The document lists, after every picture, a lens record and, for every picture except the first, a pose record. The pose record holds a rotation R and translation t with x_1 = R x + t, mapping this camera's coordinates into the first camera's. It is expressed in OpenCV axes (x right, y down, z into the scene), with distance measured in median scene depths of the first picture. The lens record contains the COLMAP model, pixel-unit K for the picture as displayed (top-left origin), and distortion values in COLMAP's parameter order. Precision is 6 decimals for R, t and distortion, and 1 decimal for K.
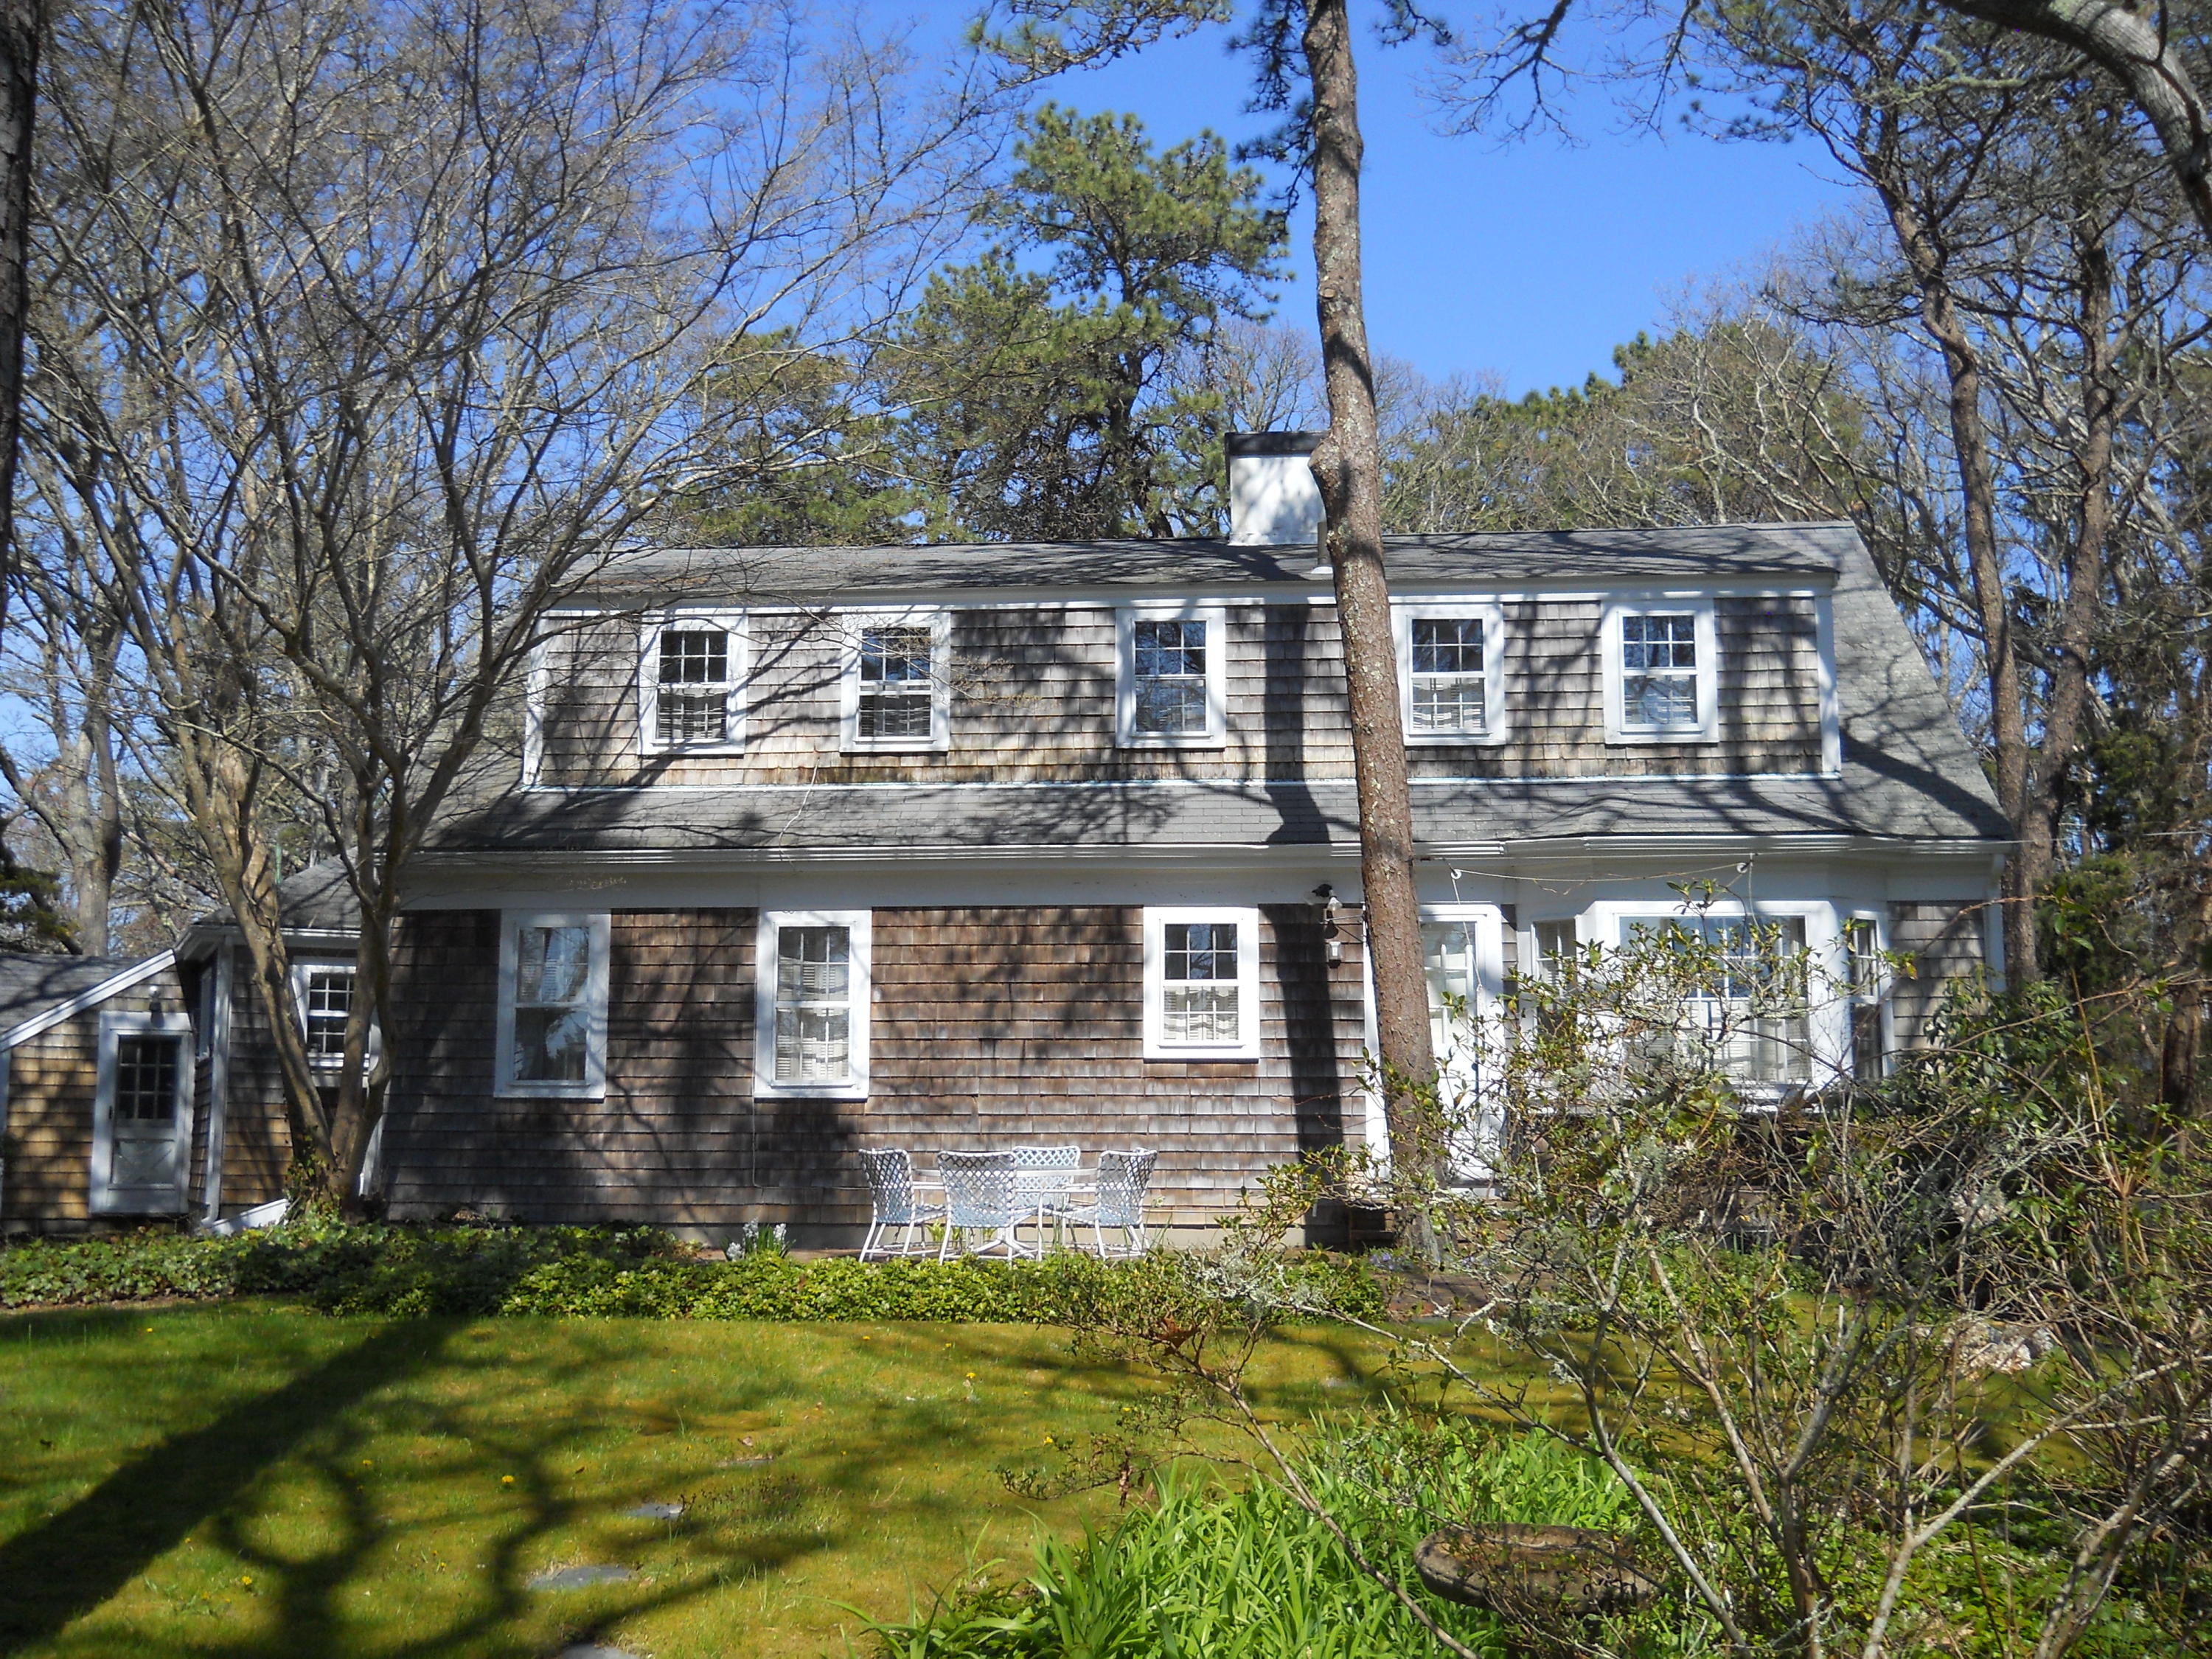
lens RADIAL K [[2392.1, 0, 1106.0], [0, 2392.1, 829.5], [0, 0, 1]] dist [0.029075, -0.247536]
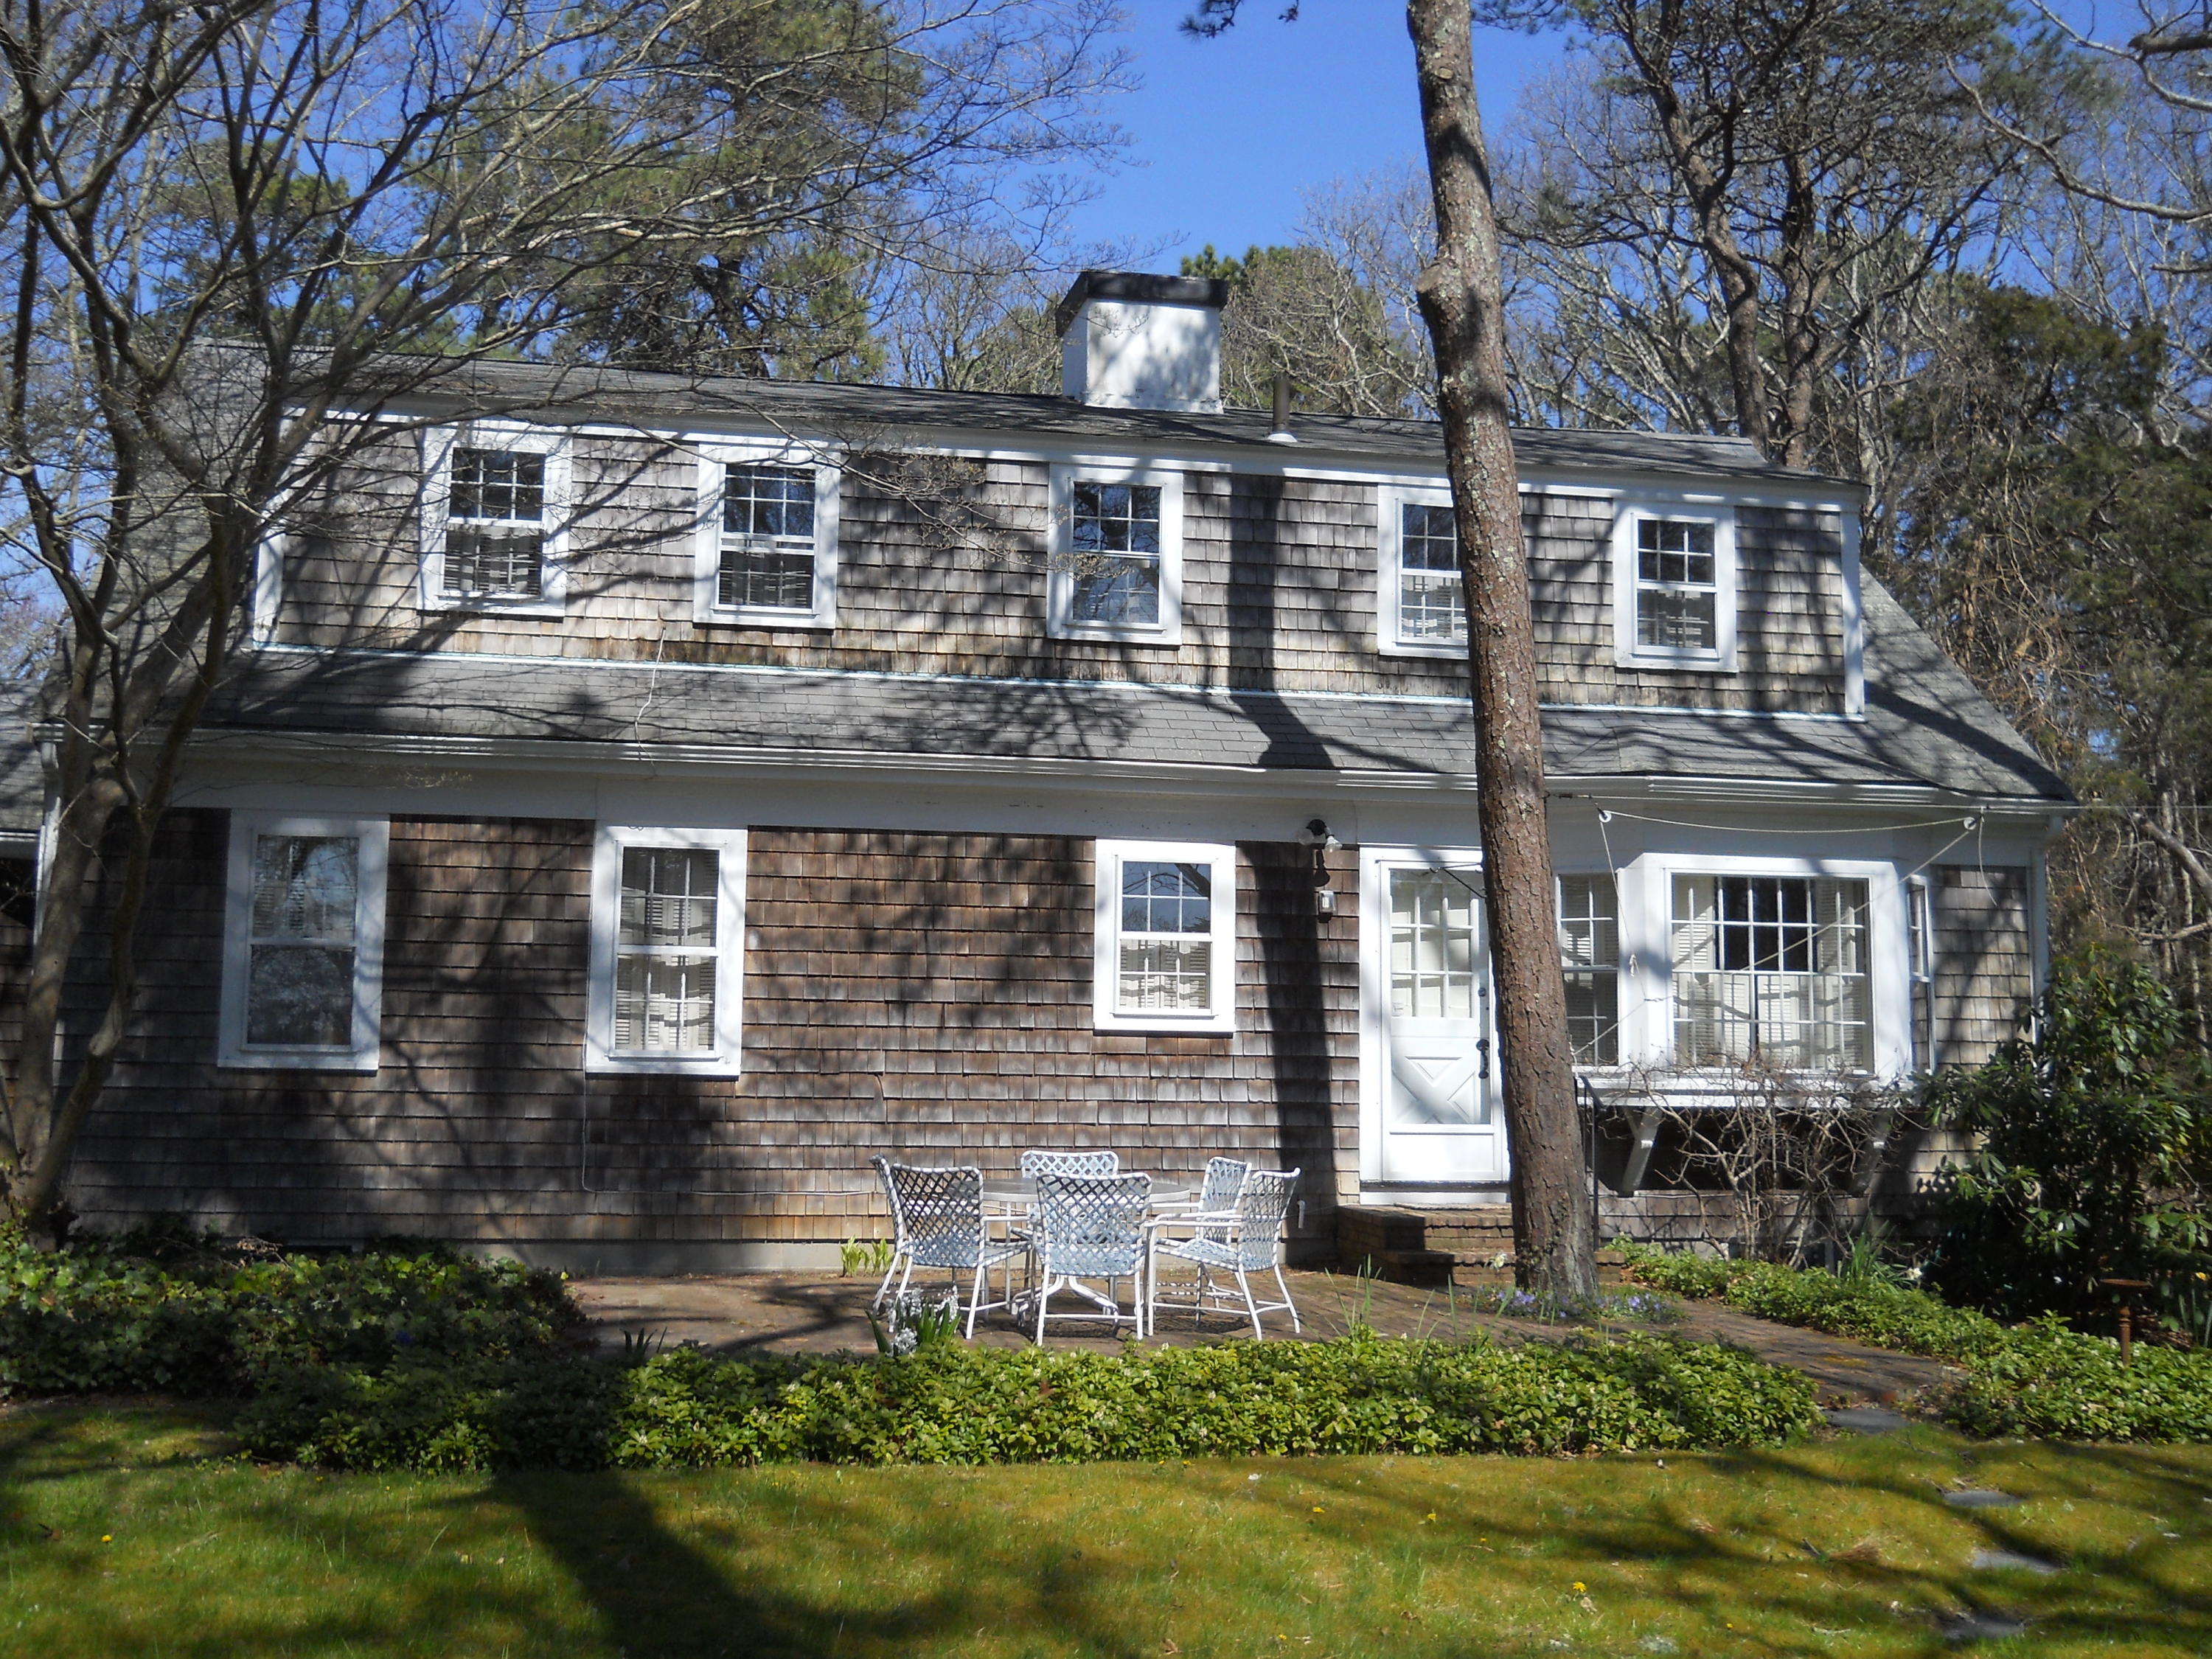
lens RADIAL K [[2396.3, 0, 1104.7], [0, 2396.3, 797.6], [0, 0, 1]] dist [-0.015741, -0.005920]
pose [[0.963427, 0.041821, 0.264689, -0.188241], [-0.046713, 0.998834, 0.012212, 0.008541], [-0.263870, -0.024129, 0.964257, 0.225132]]
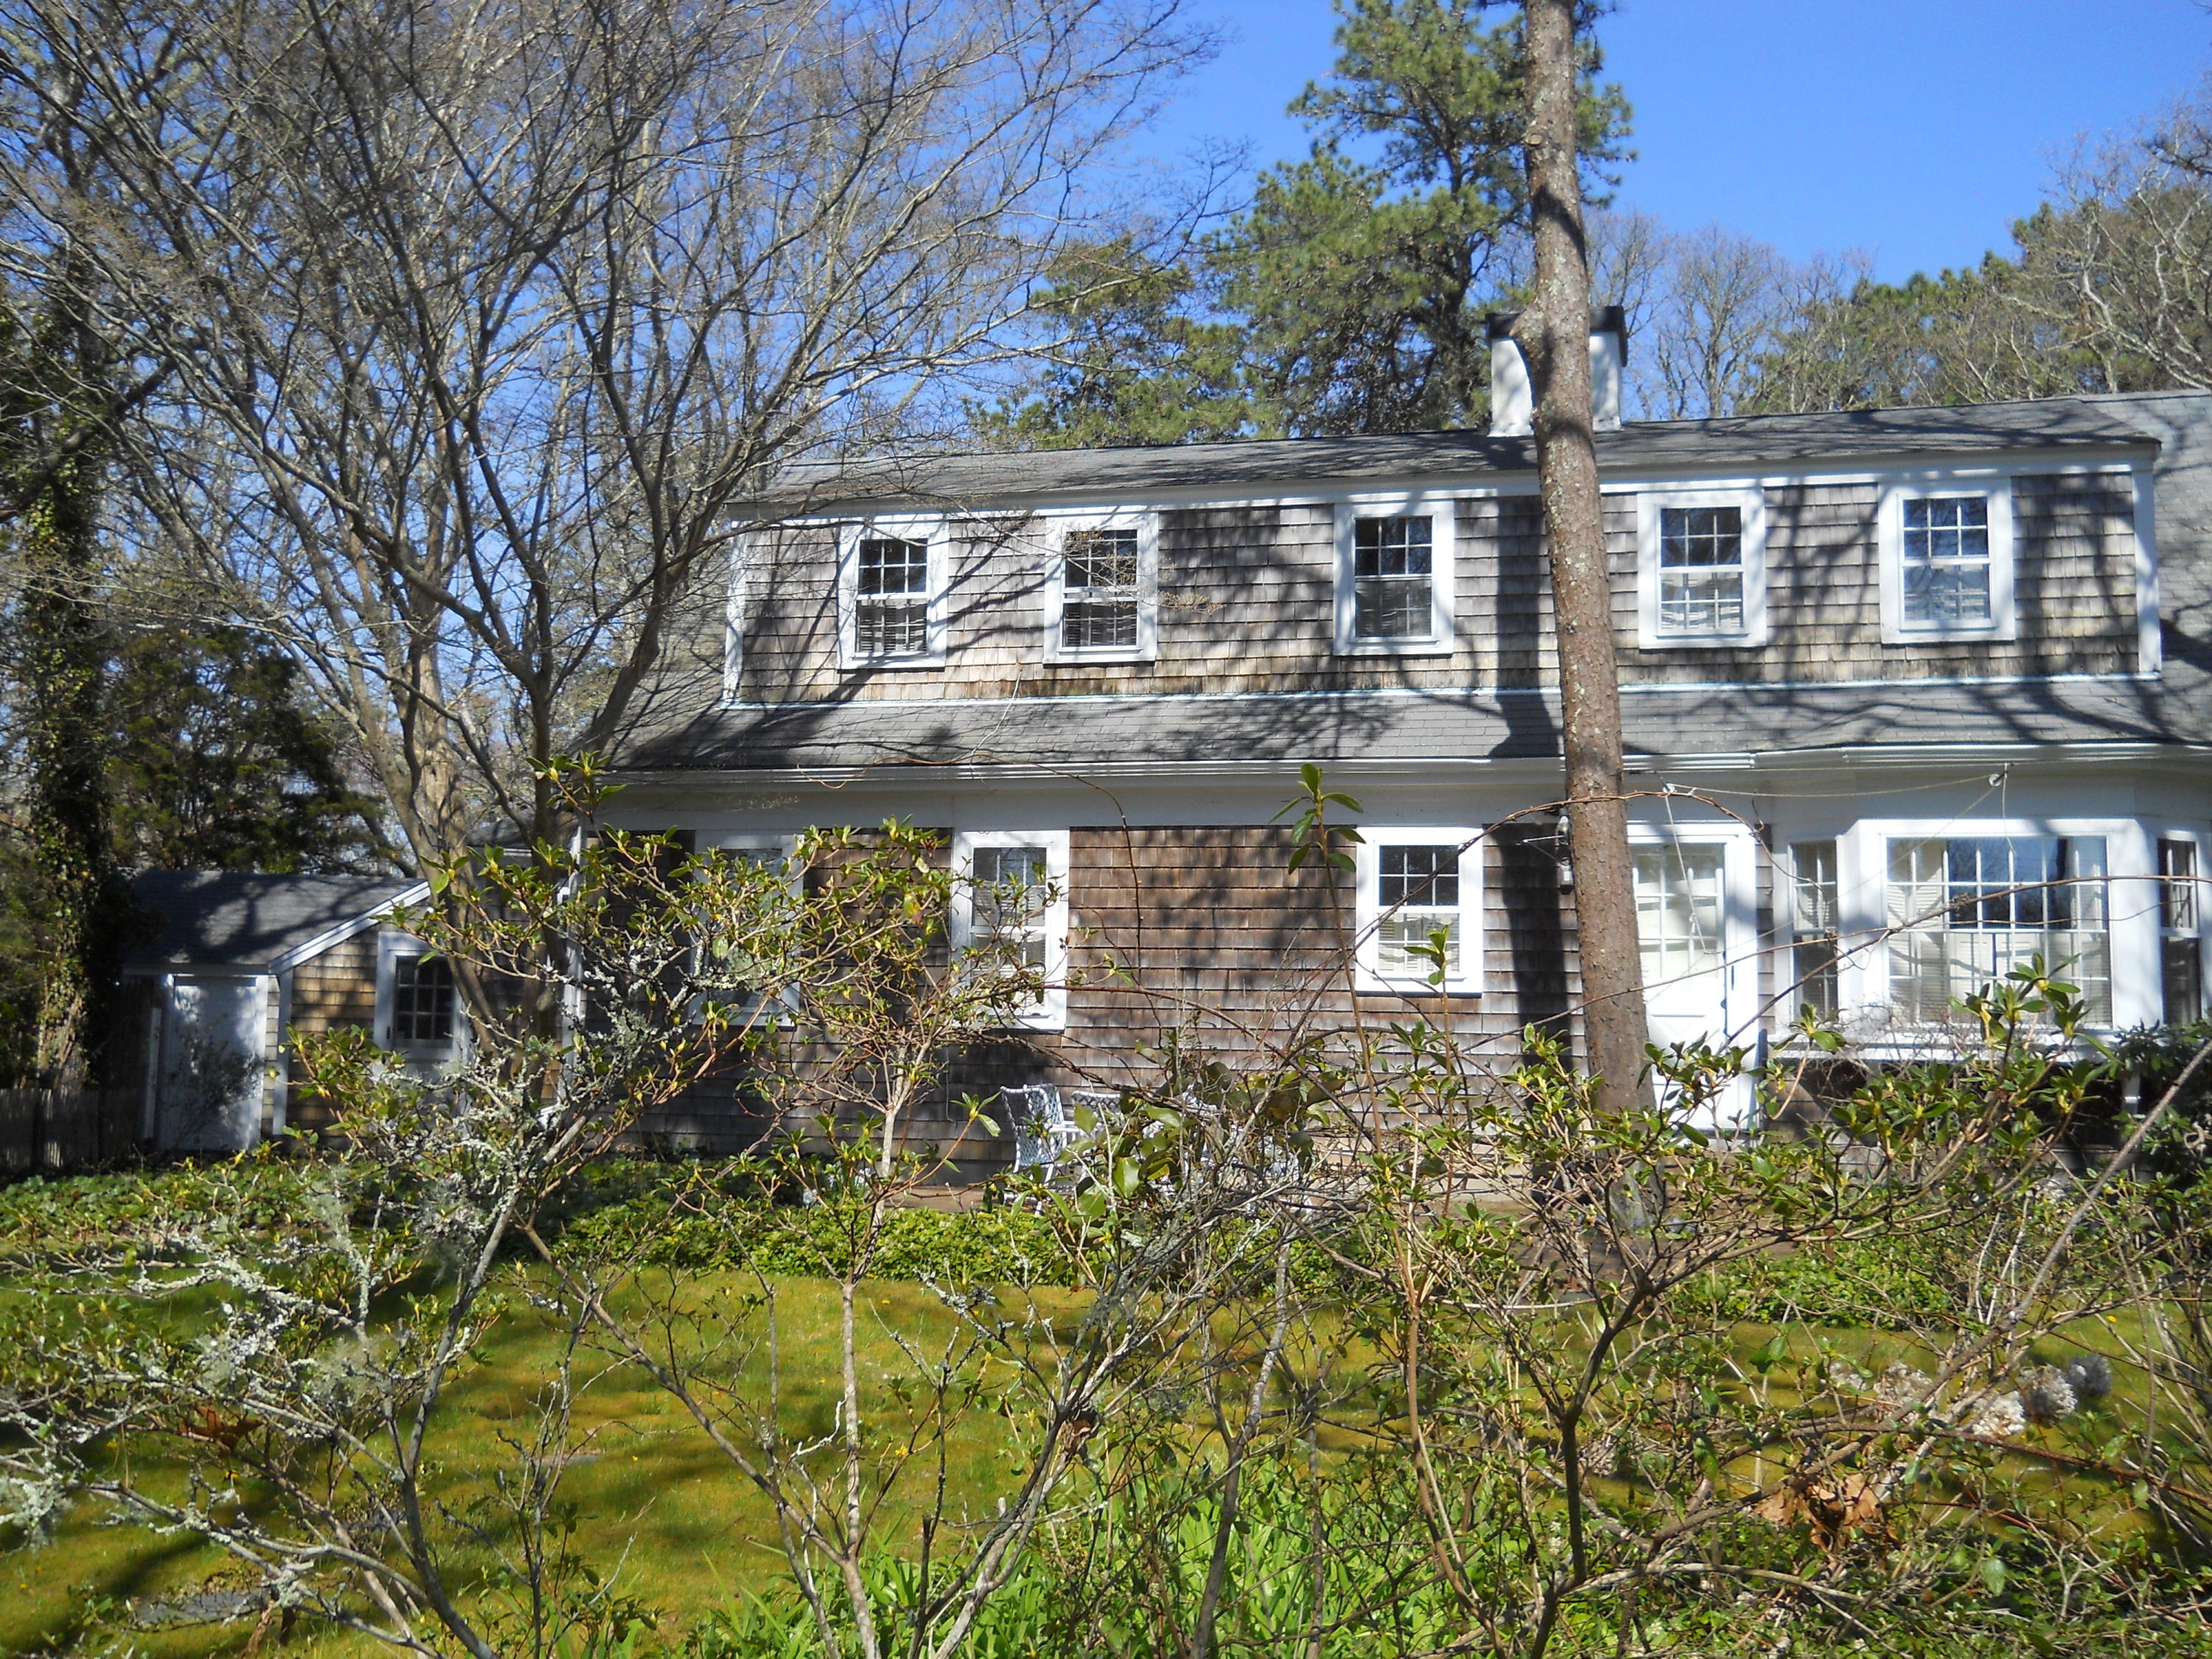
lens RADIAL K [[2408.5, 0, 1106.0], [0, 2408.5, 829.5], [0, 0, 1]] dist [0.007992, 0.005603]
pose [[0.986461, -0.000902, -0.163993, 0.070467], [0.006264, 0.999462, 0.032182, 0.002752], [0.163876, -0.032774, 0.985936, 0.065253]]
